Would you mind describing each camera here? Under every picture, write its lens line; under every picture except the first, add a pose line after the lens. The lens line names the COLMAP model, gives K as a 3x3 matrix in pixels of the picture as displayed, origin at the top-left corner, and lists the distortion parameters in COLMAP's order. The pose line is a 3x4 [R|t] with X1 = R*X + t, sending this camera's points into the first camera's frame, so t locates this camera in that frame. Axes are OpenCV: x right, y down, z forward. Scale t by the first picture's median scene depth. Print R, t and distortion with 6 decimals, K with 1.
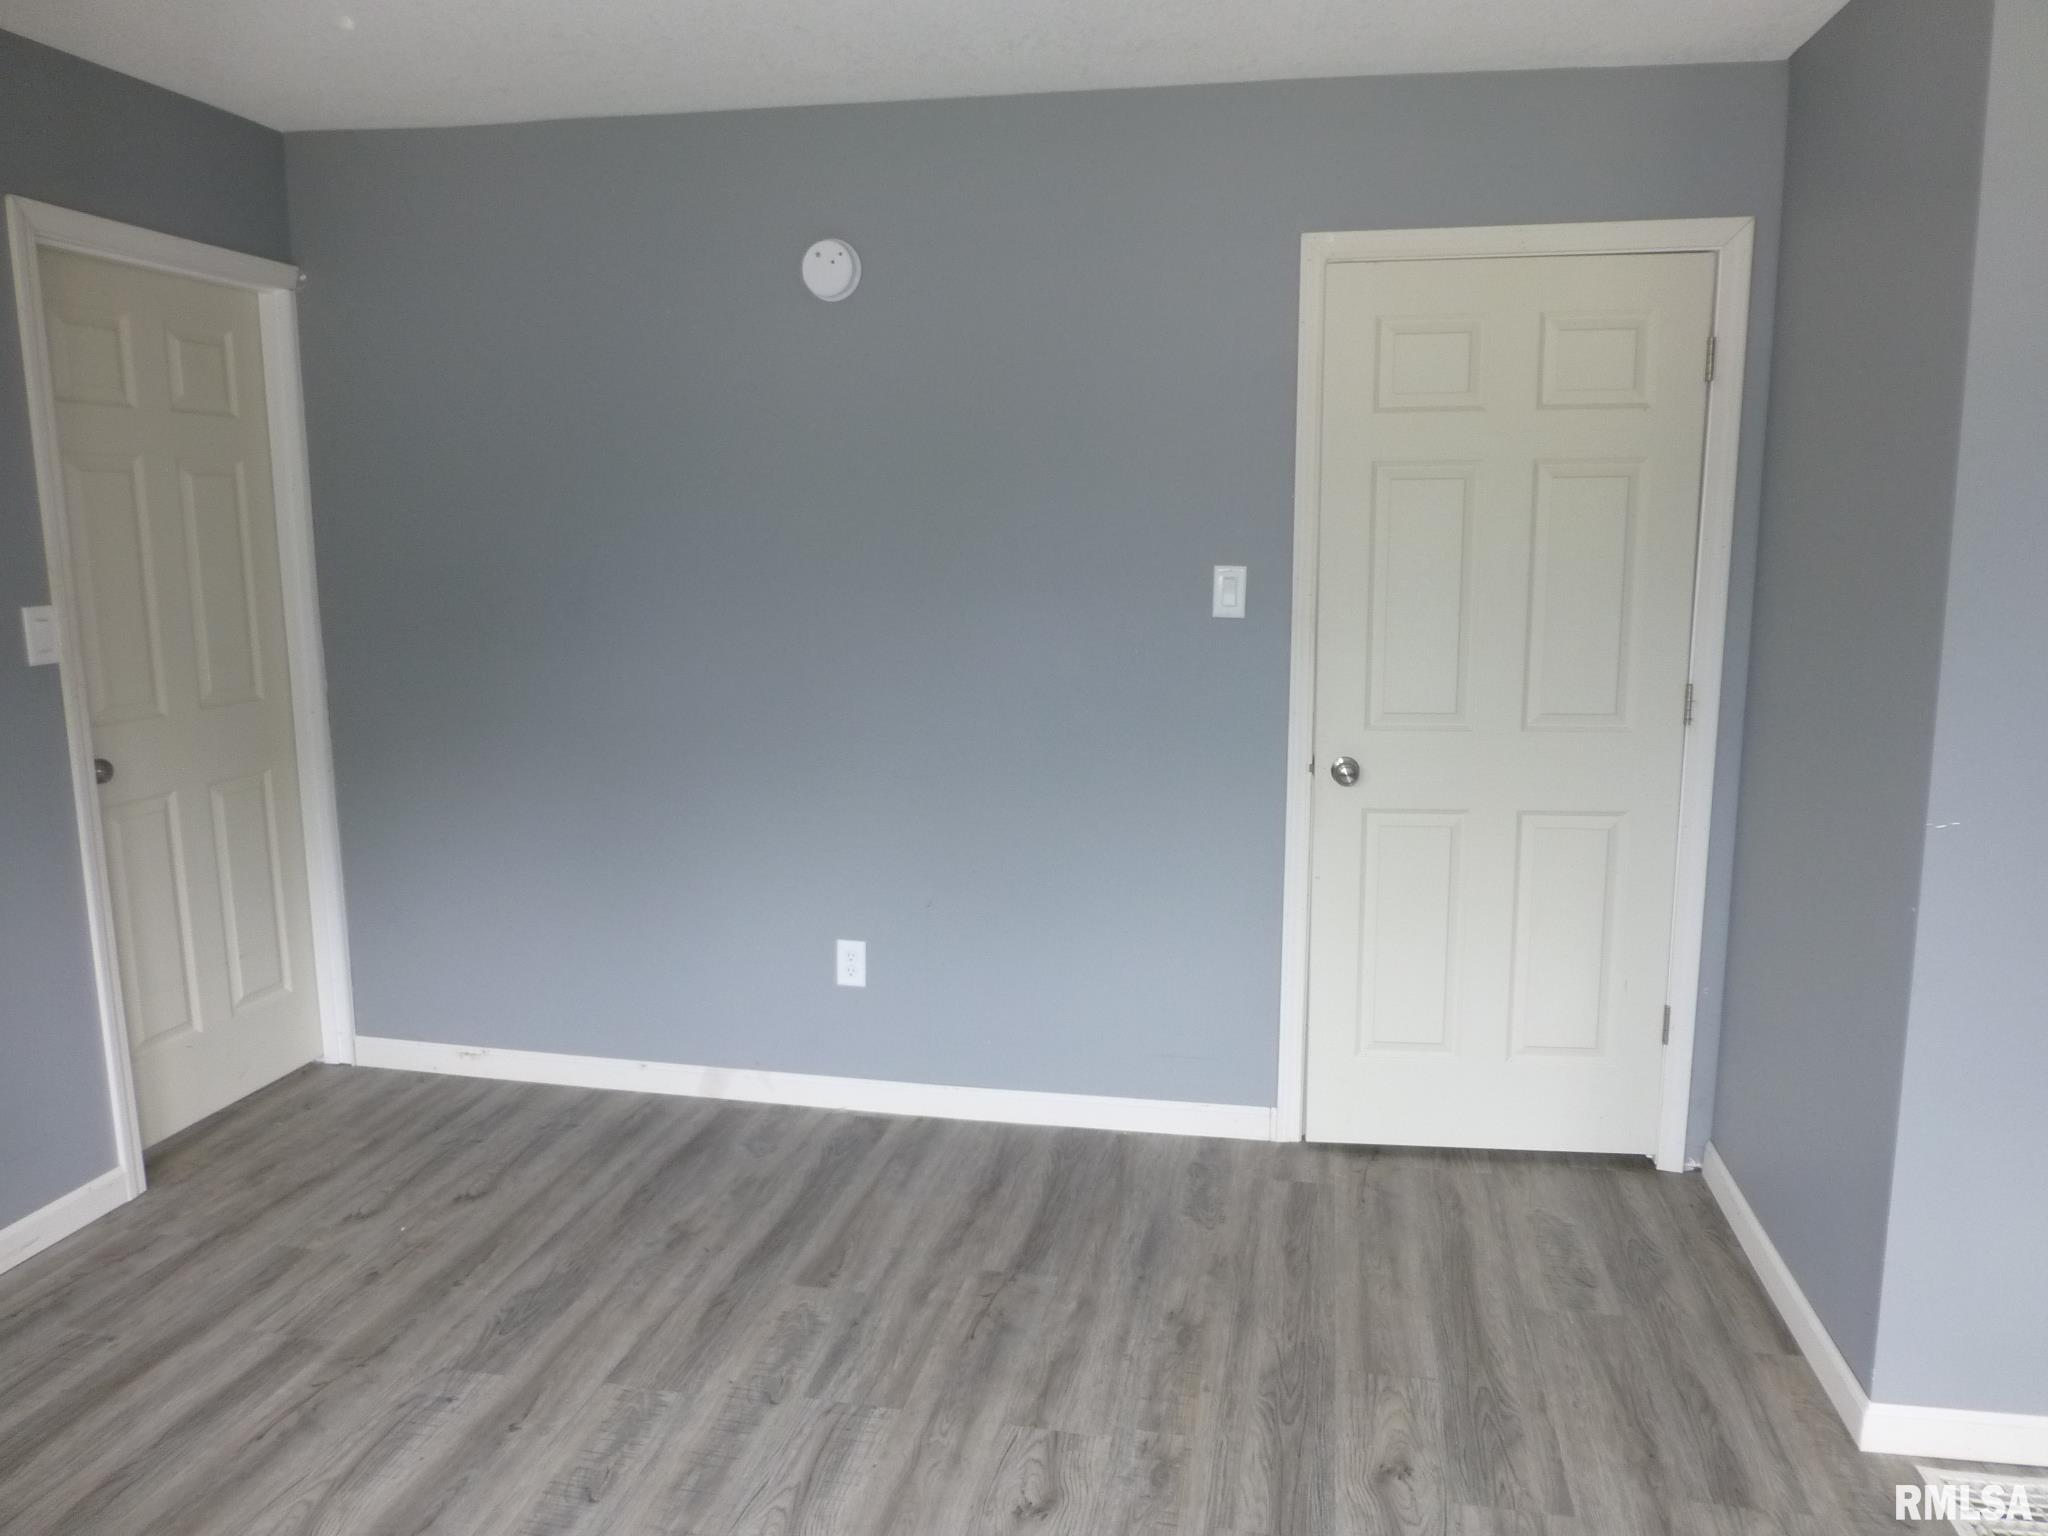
lens RADIAL K [[1475.4, 0, 1033.2], [0, 1475.4, 746.4], [0, 0, 1]] dist [-0.036041, 0.019114]
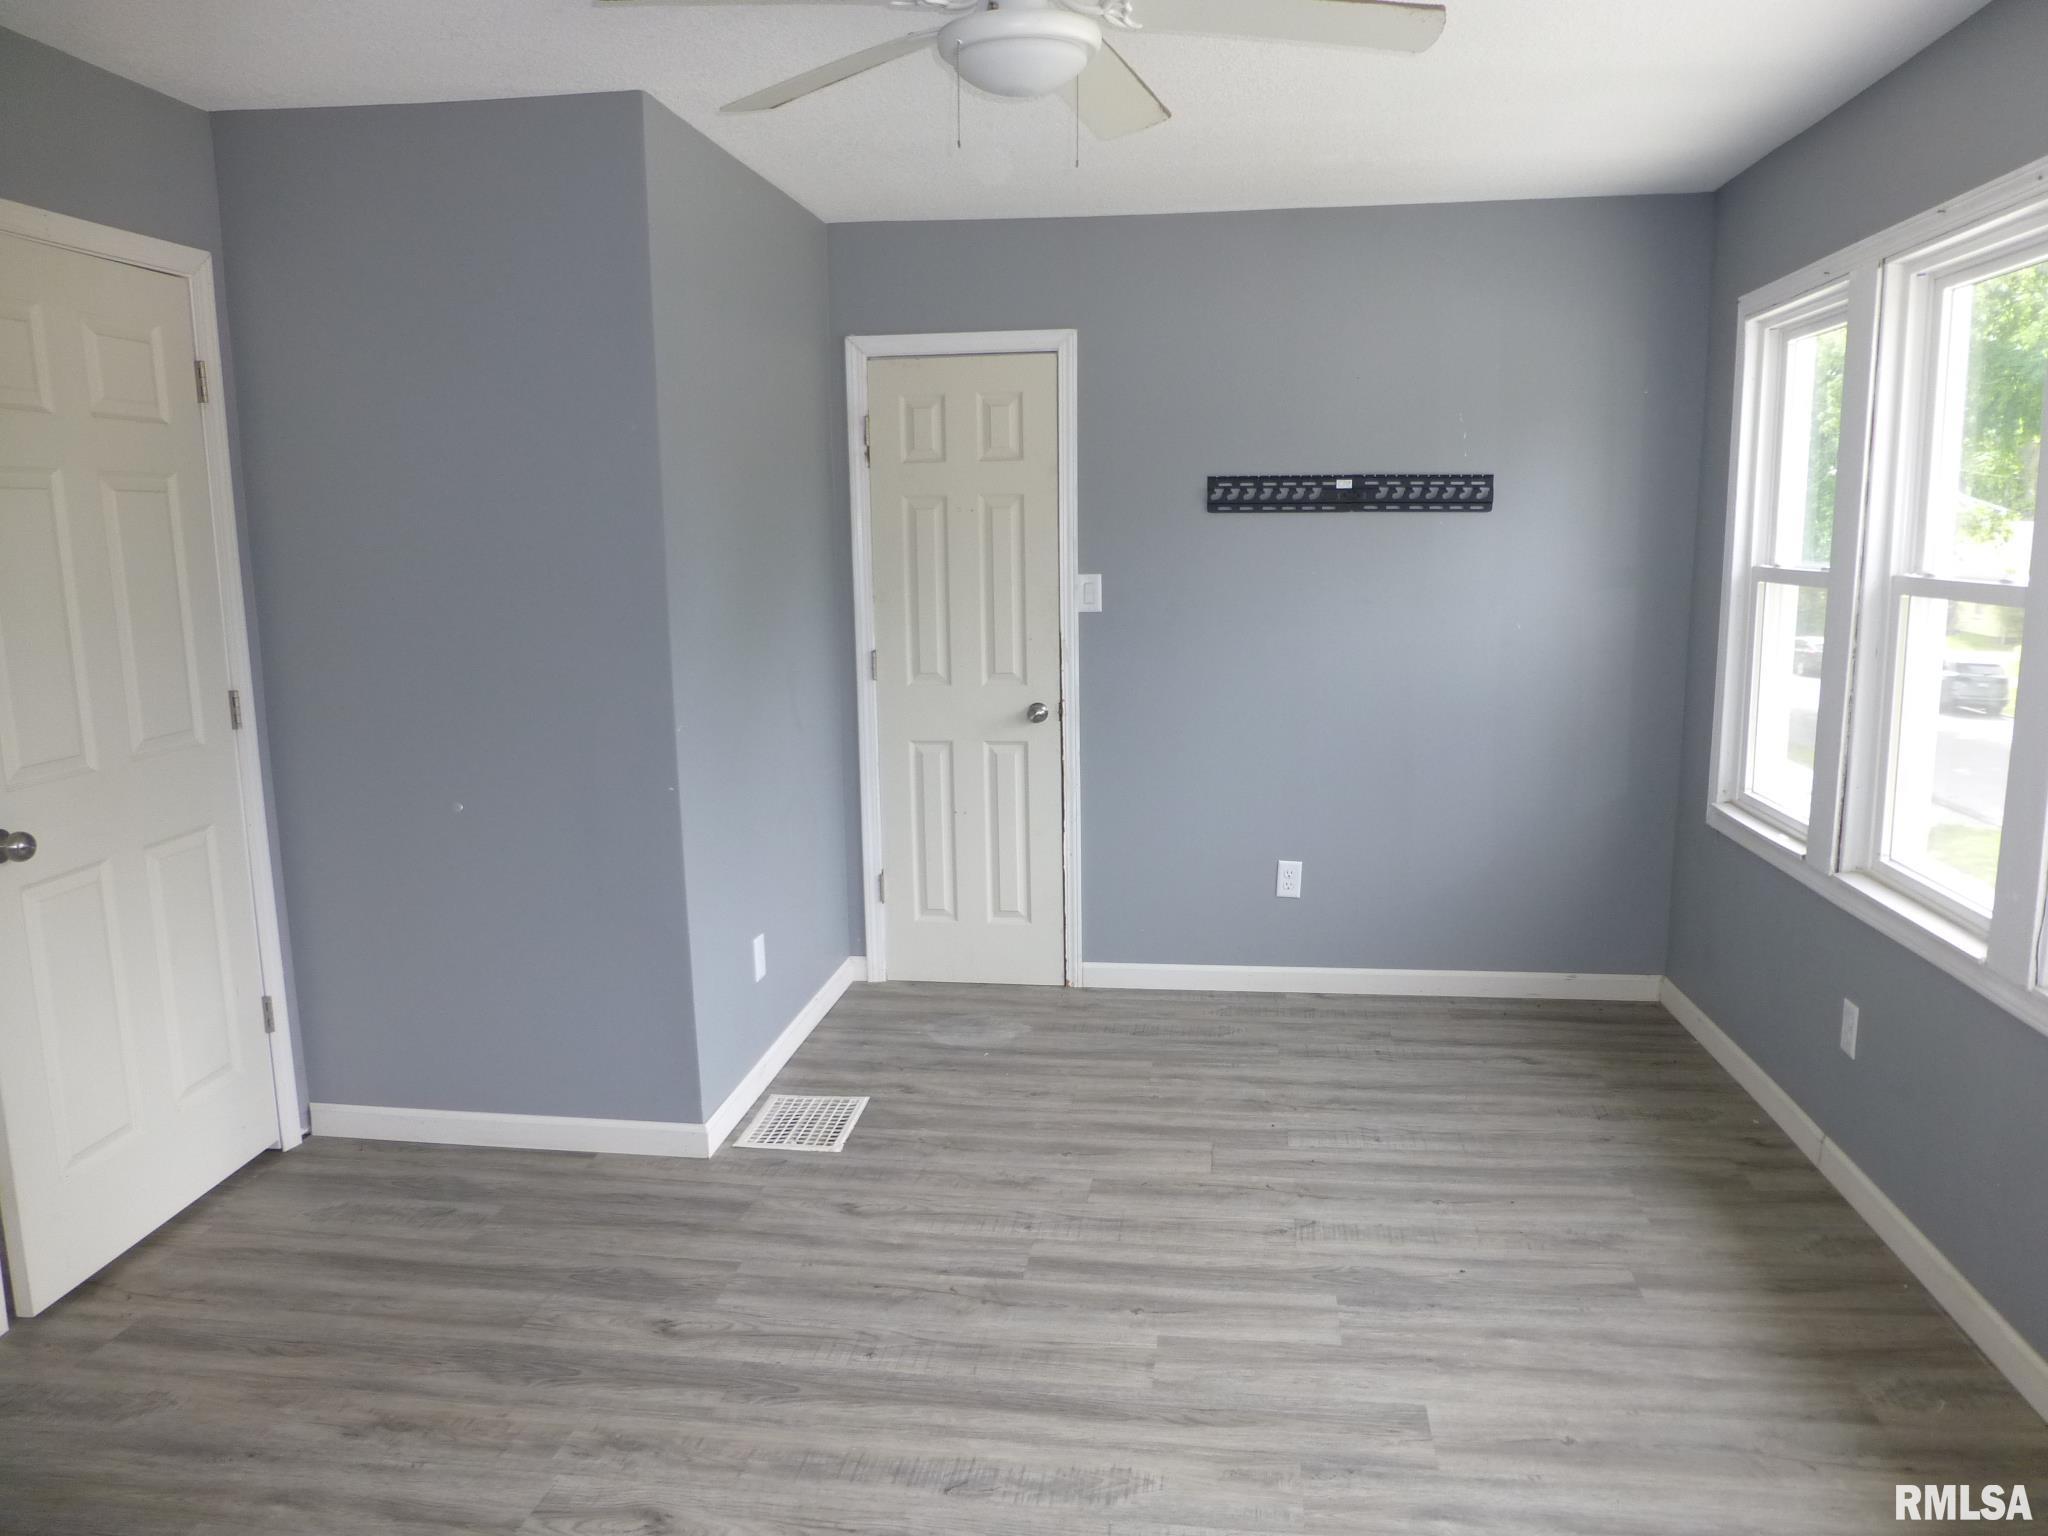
lens RADIAL K [[1475.4, 0, 1037.4], [0, 1475.4, 774.9], [0, 0, 1]] dist [-0.036041, 0.019114]
pose [[-0.062006, -0.158019, 0.985487, -0.685465], [0.161006, 0.972871, 0.166127, -0.071264], [-0.985004, 0.168971, -0.034882, 0.521287]]
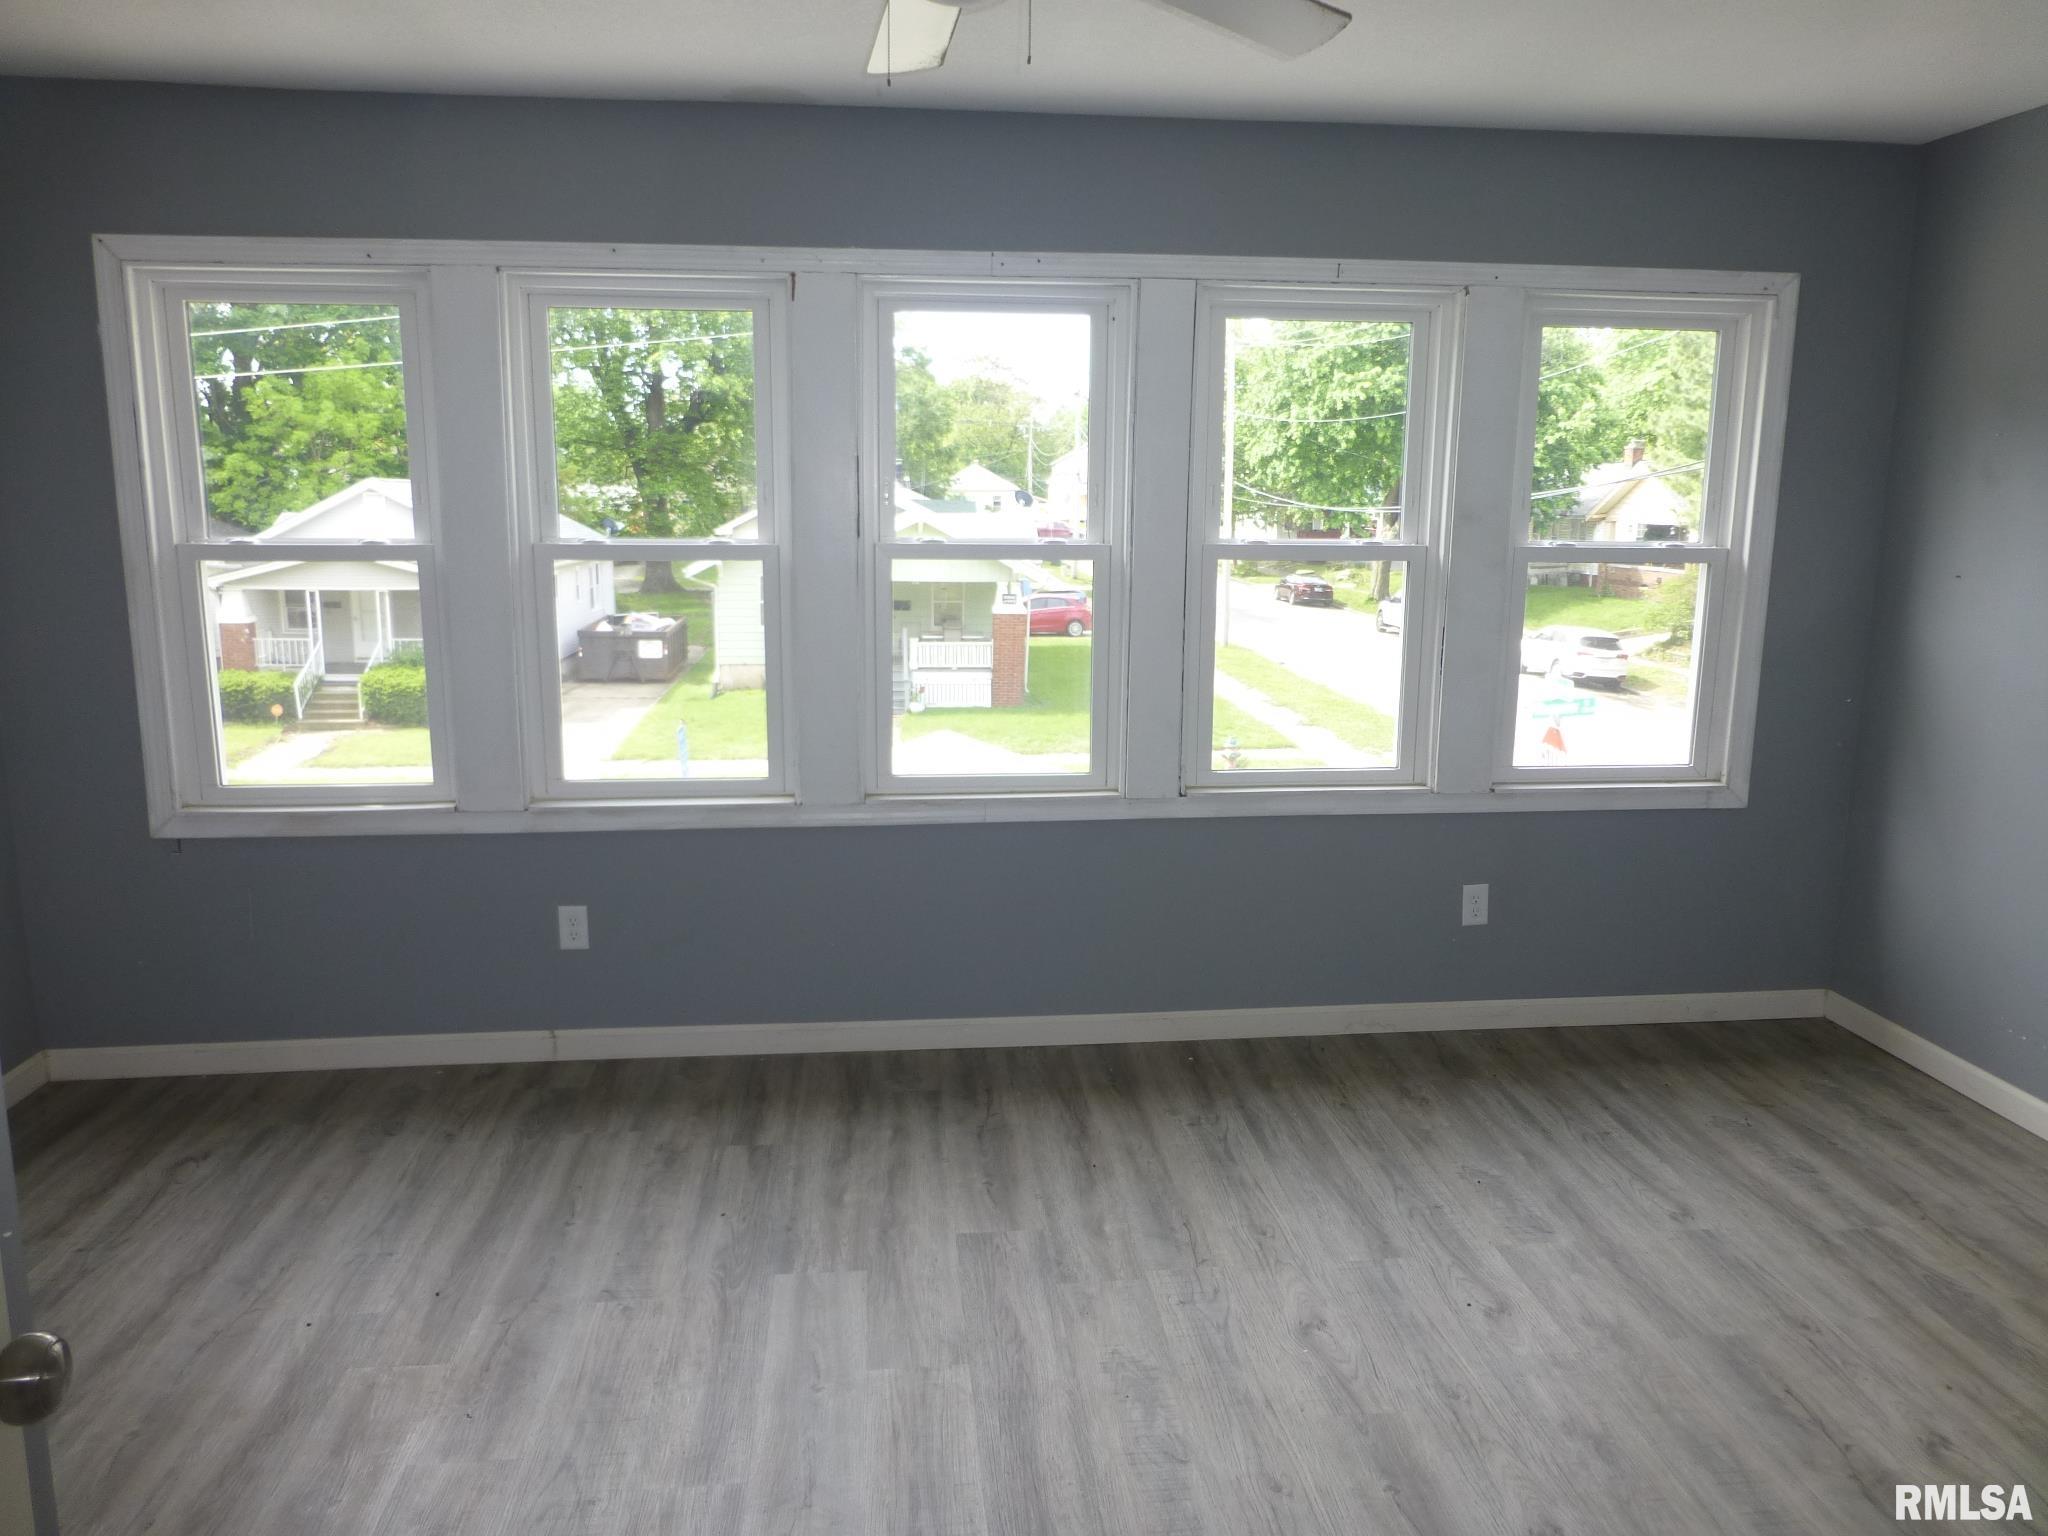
lens RADIAL K [[1475.4, 0, 1033.9], [0, 1475.4, 786.7], [0, 0, 1]] dist [-0.036041, 0.019114]
pose [[-0.954783, 0.051979, -0.292724, 0.299839], [-0.049595, 0.942955, 0.329204, -0.174941], [0.293137, 0.328836, -0.897740, 1.161613]]
